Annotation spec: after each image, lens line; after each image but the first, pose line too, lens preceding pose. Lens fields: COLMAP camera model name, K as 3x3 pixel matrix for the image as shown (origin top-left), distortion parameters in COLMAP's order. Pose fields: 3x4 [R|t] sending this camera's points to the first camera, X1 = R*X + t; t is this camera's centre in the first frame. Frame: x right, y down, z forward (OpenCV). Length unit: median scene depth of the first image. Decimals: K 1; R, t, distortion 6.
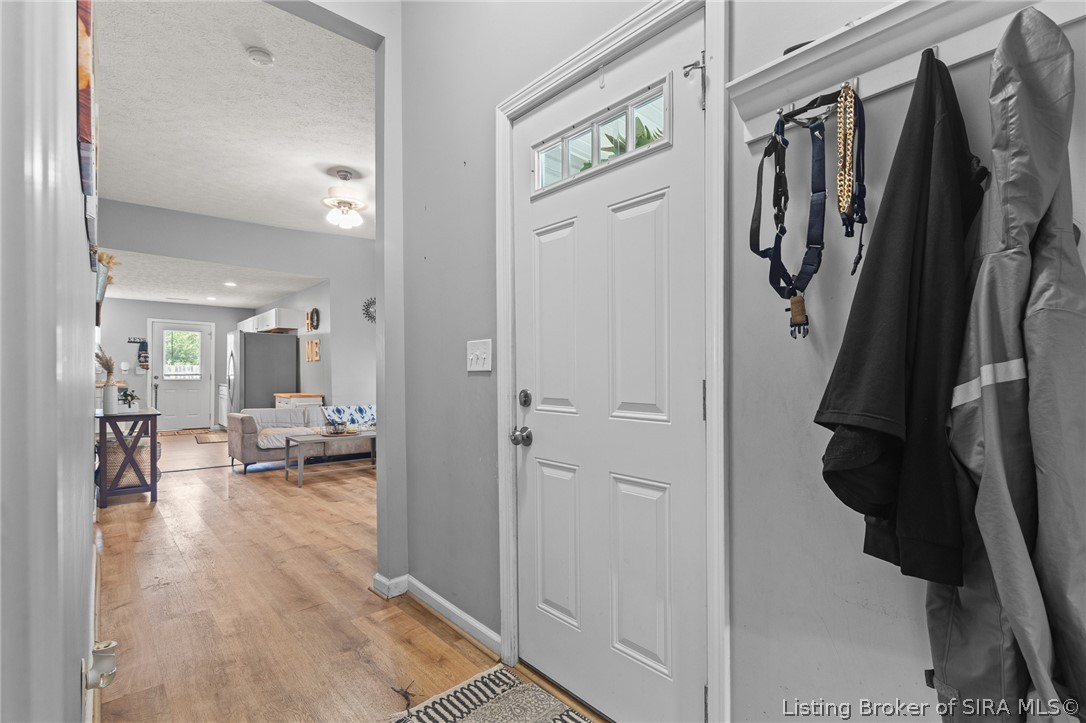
lens RADIAL K [[513.0, 0, 547.6], [0, 513.0, 376.8], [0, 0, 1]] dist [0.002410, 0.000577]
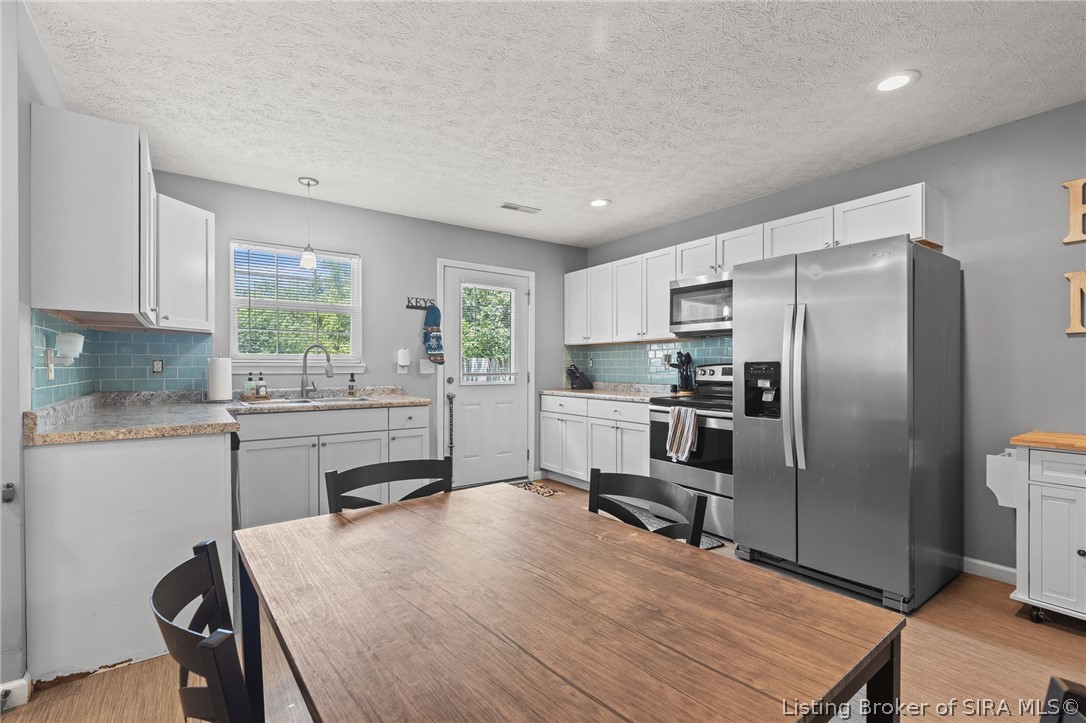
lens RADIAL K [[485.4, 0, 550.3], [0, 485.4, 368.1], [0, 0, 1]] dist [0.002002, -0.000404]
pose [[0.996377, -0.007484, -0.084719, -0.830141], [0.007249, 0.999969, -0.003073, -0.010794], [0.084739, 0.002448, 0.996400, 0.724231]]
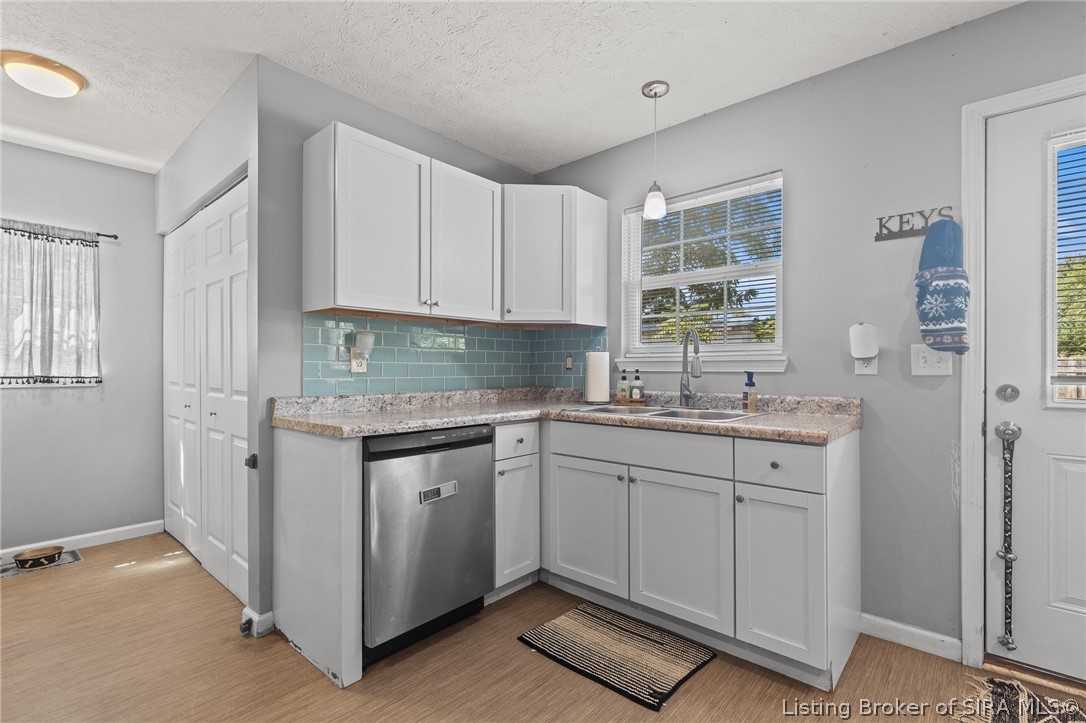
lens RADIAL K [[493.7, 0, 553.7], [0, 493.7, 367.5], [0, 0, 1]] dist [0.002932, 0.000329]
pose [[0.141906, -0.008771, -0.989841, -0.790784], [-0.003421, 0.999950, -0.009351, -0.007890], [0.989874, 0.004713, 0.141869, 1.058138]]
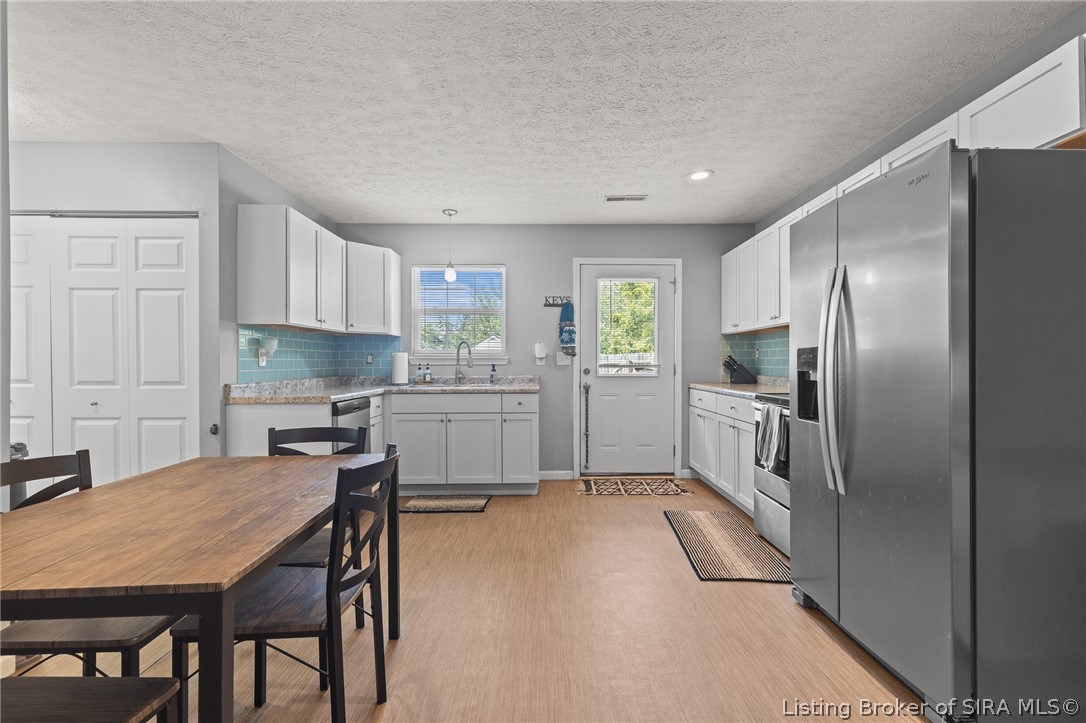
lens RADIAL K [[480.2, 0, 553.8], [0, 480.2, 364.3], [0, 0, 1]] dist [0.002951, 0.000309]
pose [[0.771631, -0.006720, -0.636035, -0.633398], [0.005713, 0.999977, -0.003635, -0.005693], [0.636045, -0.000829, 0.771652, 0.799701]]
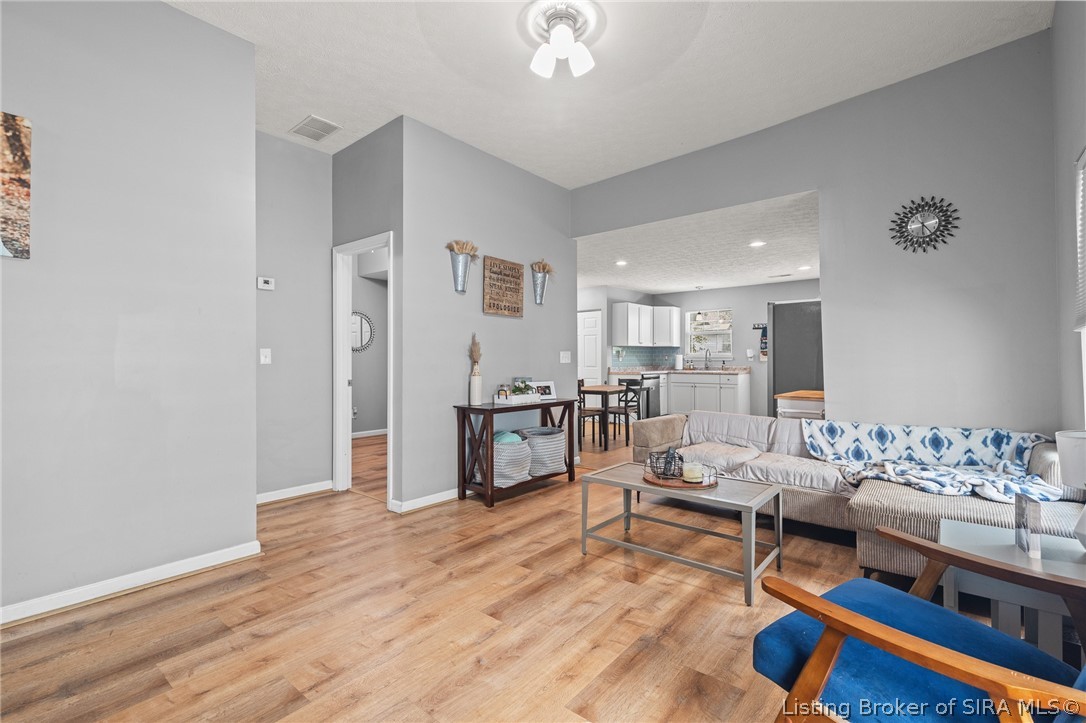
lens RADIAL K [[487.0, 0, 551.5], [0, 487.0, 357.9], [0, 0, 1]] dist [0.003114, 0.000084]
pose [[0.160430, -0.008215, -0.987013, 0.047938], [-0.000129, 0.999965, -0.008344, -0.004697], [0.987047, 0.001466, 0.160423, 0.607180]]
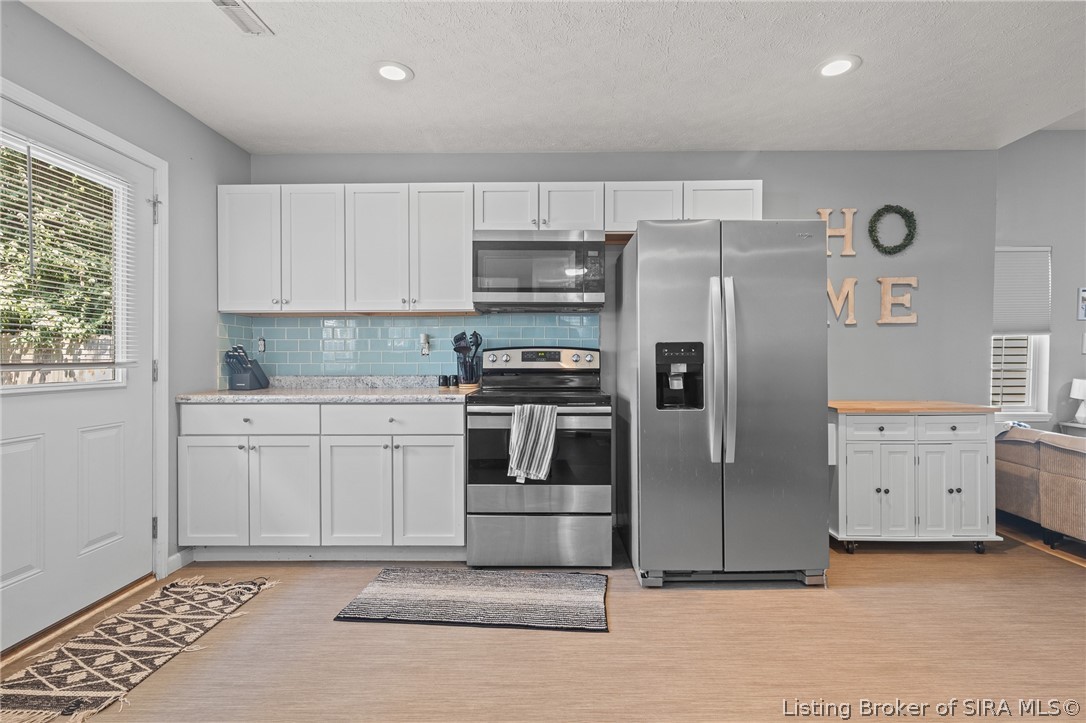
lens RADIAL K [[487.0, 0, 551.5], [0, 487.0, 357.9], [0, 0, 1]] dist [0.003114, 0.000084]
pose [[0.662396, -0.010682, 0.749078, -0.989950], [0.010830, 0.999930, 0.004682, -0.007814], [-0.749076, 0.005012, 0.662465, 0.969401]]
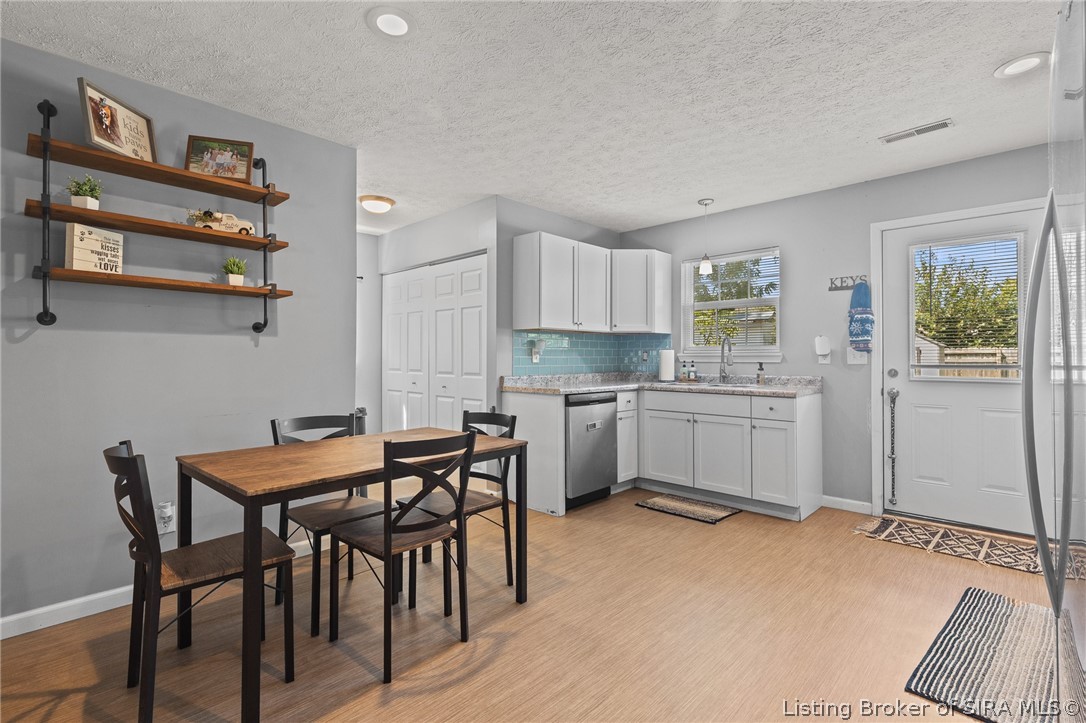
lens RADIAL K [[497.5, 0, 556.1], [0, 497.5, 352.0], [0, 0, 1]] dist [0.000782, -0.000063]
pose [[0.109660, -0.019006, -0.993787, -0.552397], [-0.003489, 0.999804, -0.019506, -0.008306], [0.993963, 0.005607, 0.109573, 0.935833]]
